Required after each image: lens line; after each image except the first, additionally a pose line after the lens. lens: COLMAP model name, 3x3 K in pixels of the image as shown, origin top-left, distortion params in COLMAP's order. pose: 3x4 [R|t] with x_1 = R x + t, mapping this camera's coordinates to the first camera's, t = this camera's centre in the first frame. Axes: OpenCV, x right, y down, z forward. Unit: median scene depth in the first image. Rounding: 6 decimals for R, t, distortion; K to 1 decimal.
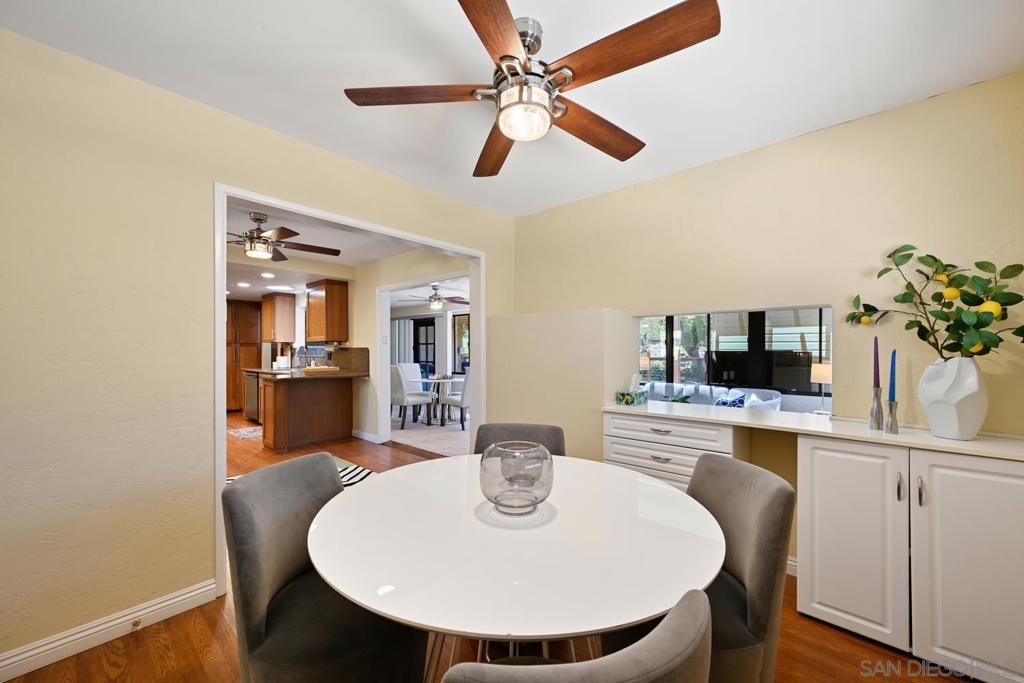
lens RADIAL K [[399.9, 0, 509.9], [0, 399.9, 347.0], [0, 0, 1]] dist [-0.000921, -0.000750]
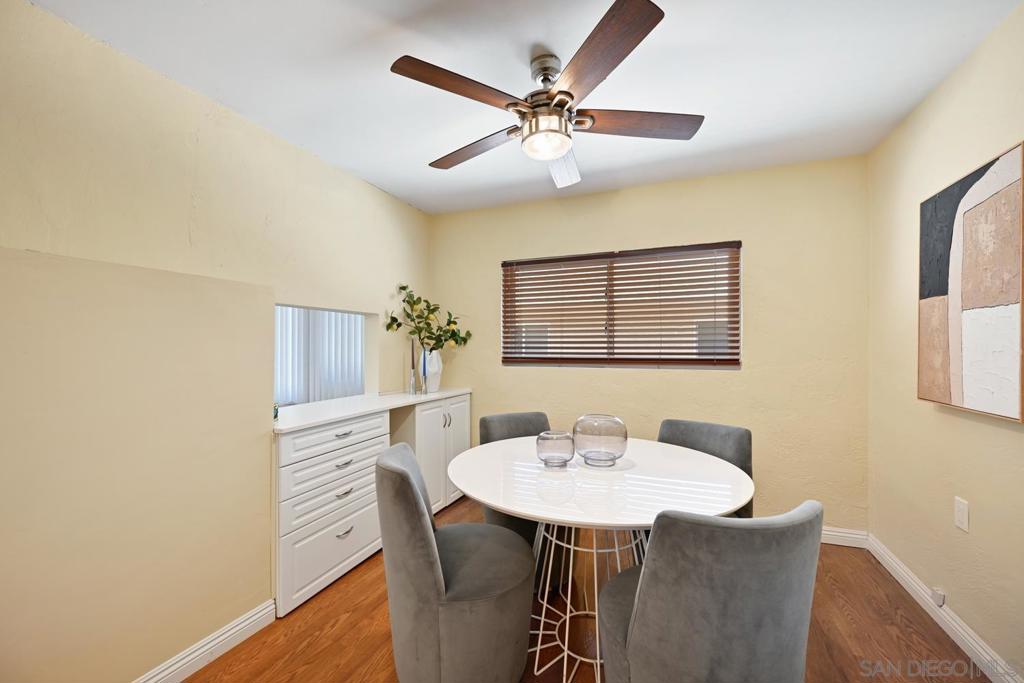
lens RADIAL K [[399.9, 0, 516.3], [0, 399.9, 343.2], [0, 0, 1]] dist [-0.000921, -0.000750]
pose [[-0.319852, 0.007943, 0.947434, -0.265950], [0.001562, 0.999968, -0.007856, 0.002602], [-0.947466, -0.001032, -0.319854, 0.387170]]
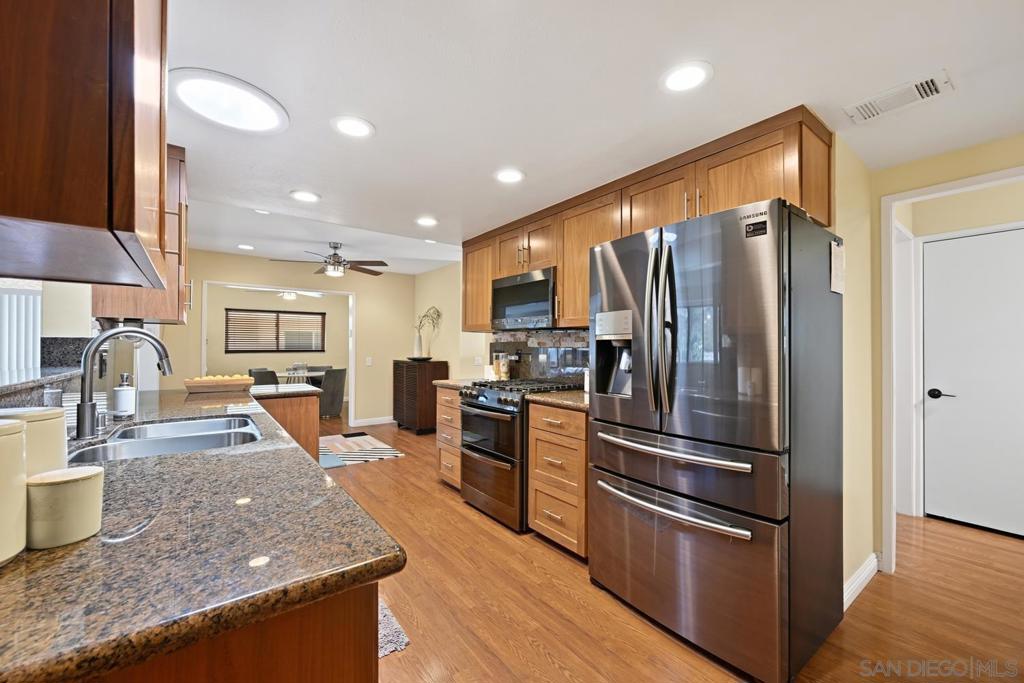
lens RADIAL K [[399.9, 0, 517.9], [0, 399.9, 342.3], [0, 0, 1]] dist [-0.000921, -0.000750]
pose [[-0.983952, 0.005071, 0.178363, -0.942911], [0.002902, 0.999919, -0.012418, 0.011640], [-0.178412, -0.011701, -0.983886, 1.425530]]
